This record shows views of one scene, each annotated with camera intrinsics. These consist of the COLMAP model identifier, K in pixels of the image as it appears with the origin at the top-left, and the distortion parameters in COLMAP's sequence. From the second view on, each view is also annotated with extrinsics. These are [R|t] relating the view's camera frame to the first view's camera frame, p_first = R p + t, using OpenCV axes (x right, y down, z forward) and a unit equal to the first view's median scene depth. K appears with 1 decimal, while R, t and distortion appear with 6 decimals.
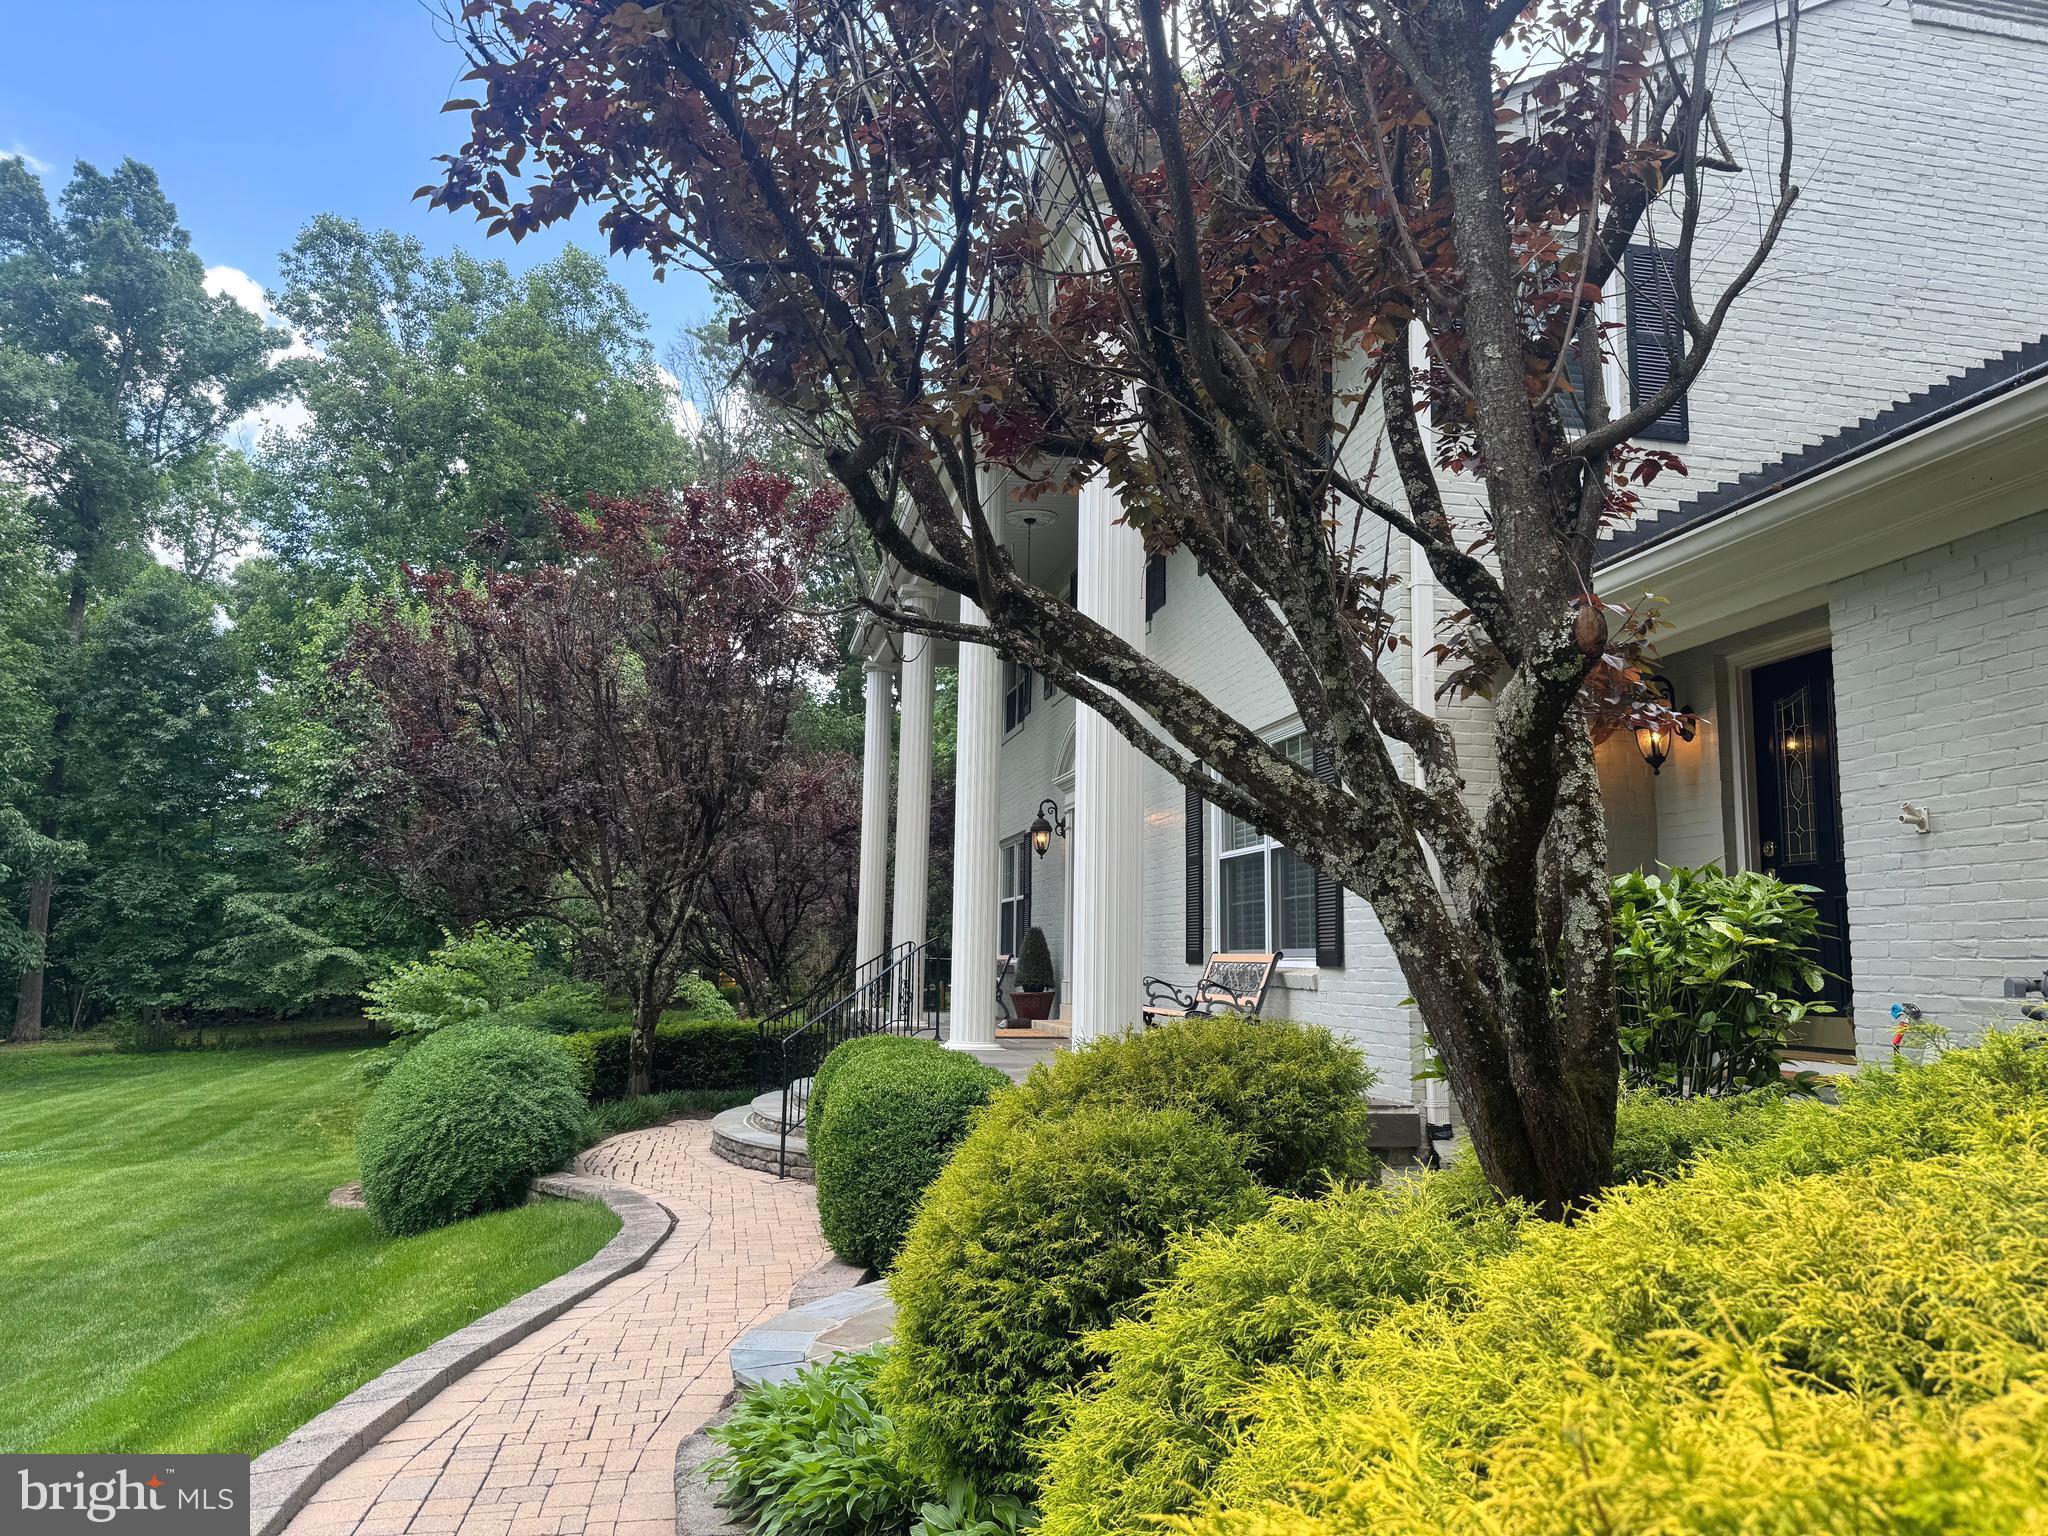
lens RADIAL K [[1420.7, 0, 1022.3], [0, 1420.7, 763.5], [0, 0, 1]] dist [0.026048, -0.006628]
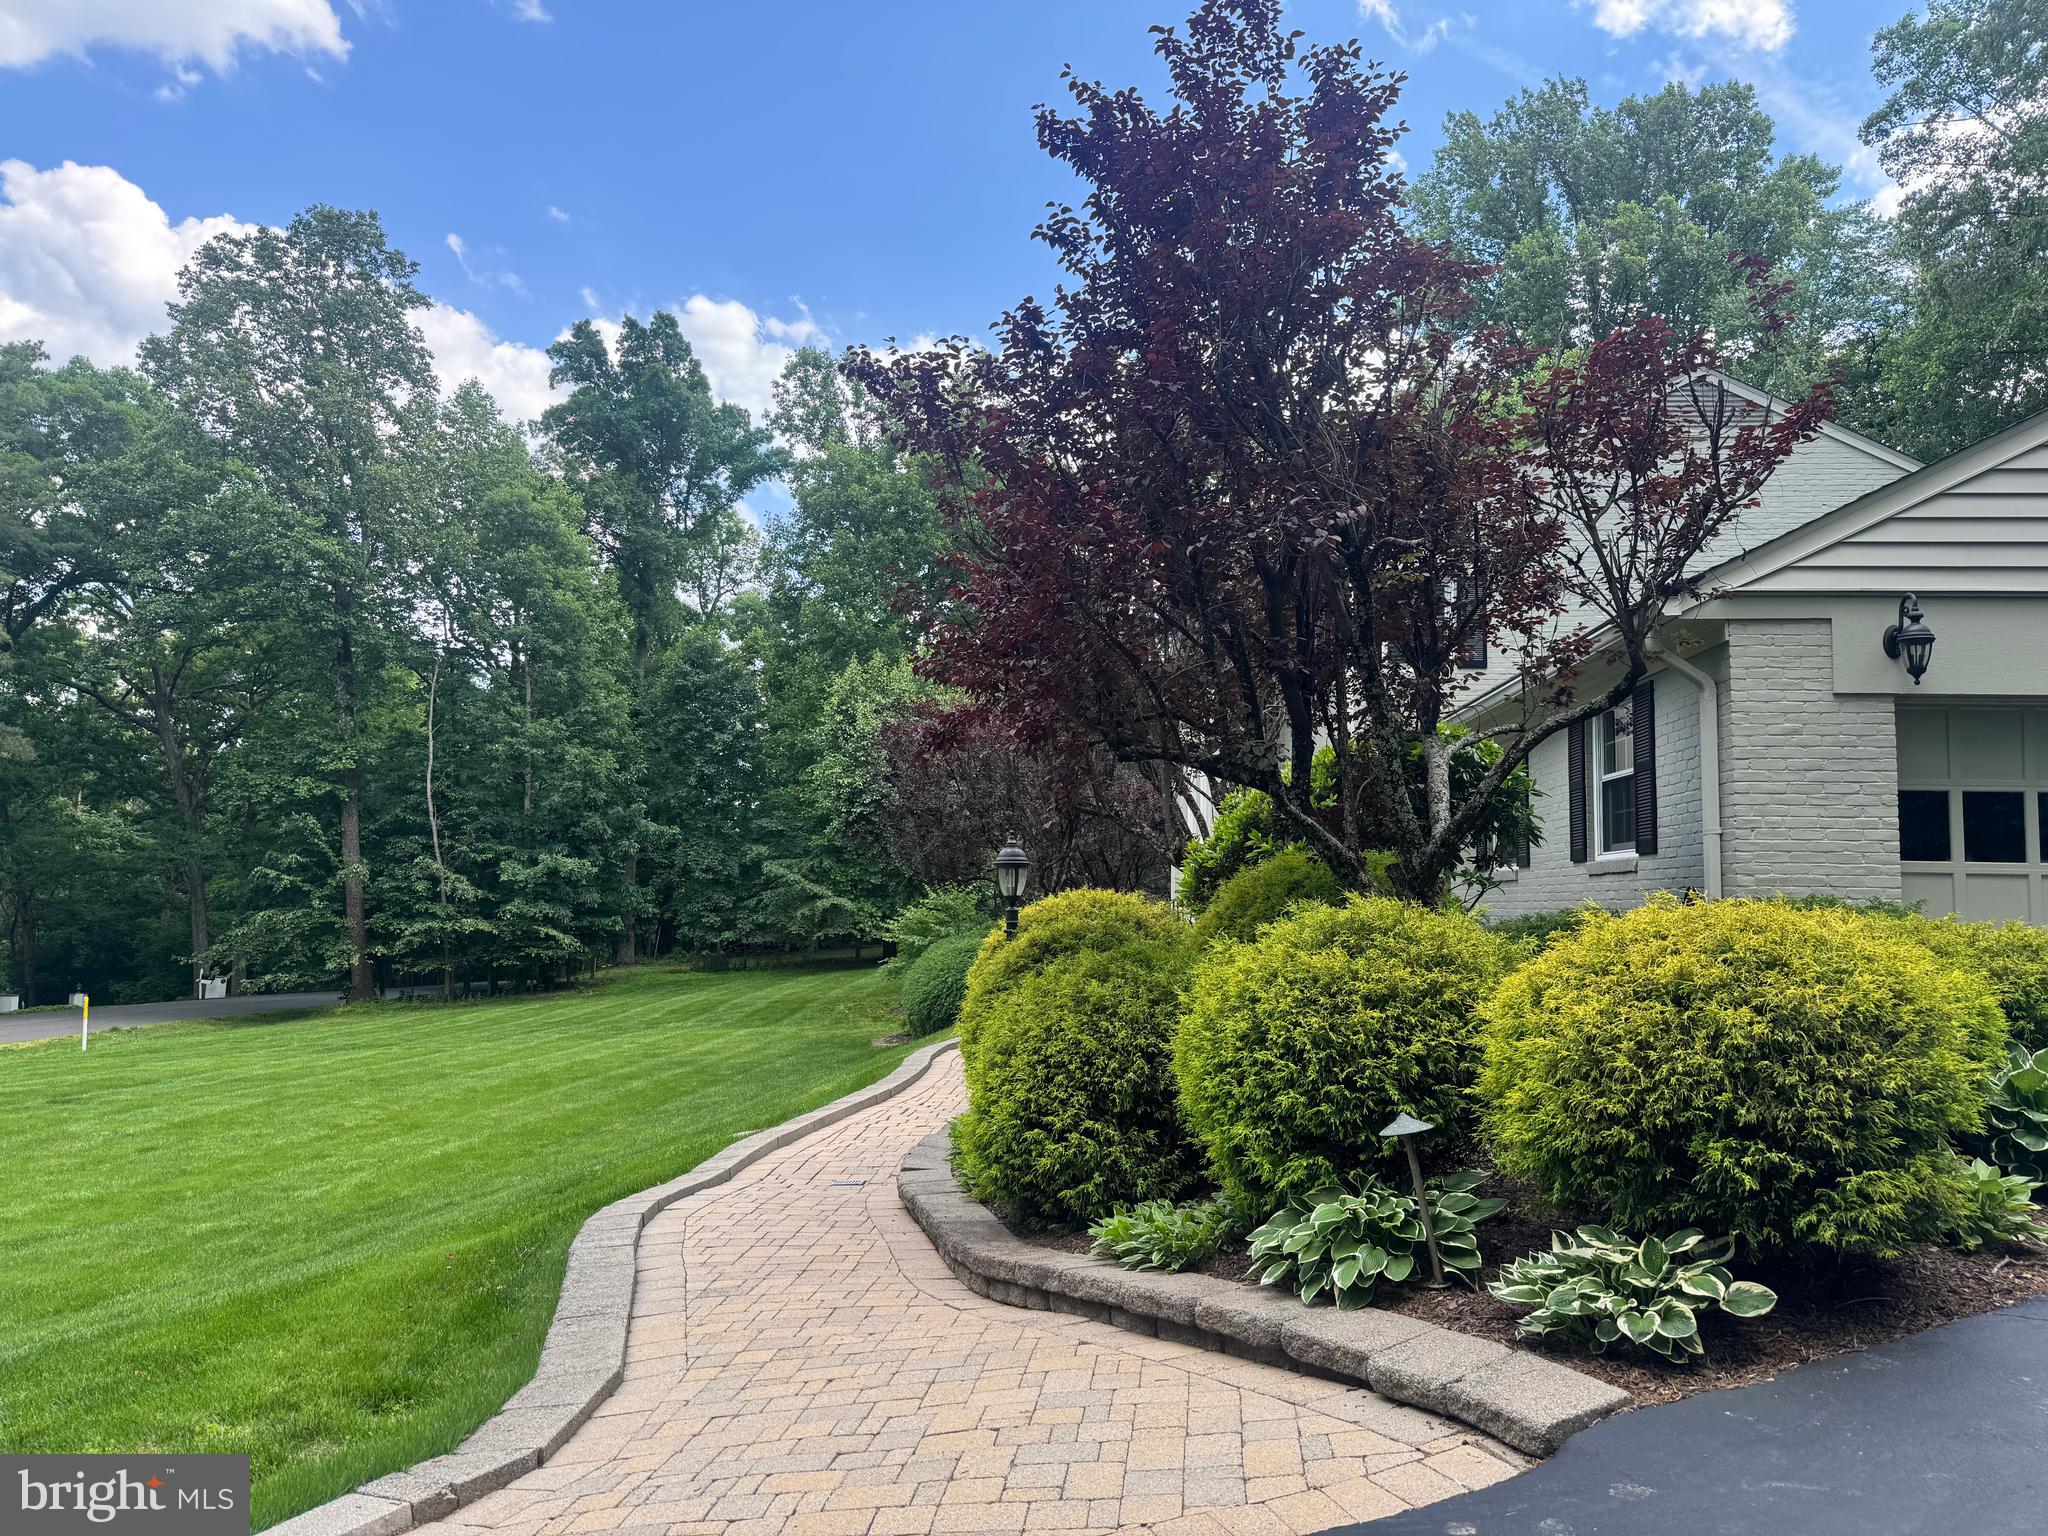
lens RADIAL K [[1420.7, 0, 1033.0], [0, 1420.7, 771.2], [0, 0, 1]] dist [0.026048, -0.006628]
pose [[0.962077, -0.030263, -0.271094, 0.075055], [0.041211, 0.998545, 0.034781, -0.031733], [0.269647, -0.044634, 0.961924, -0.249216]]
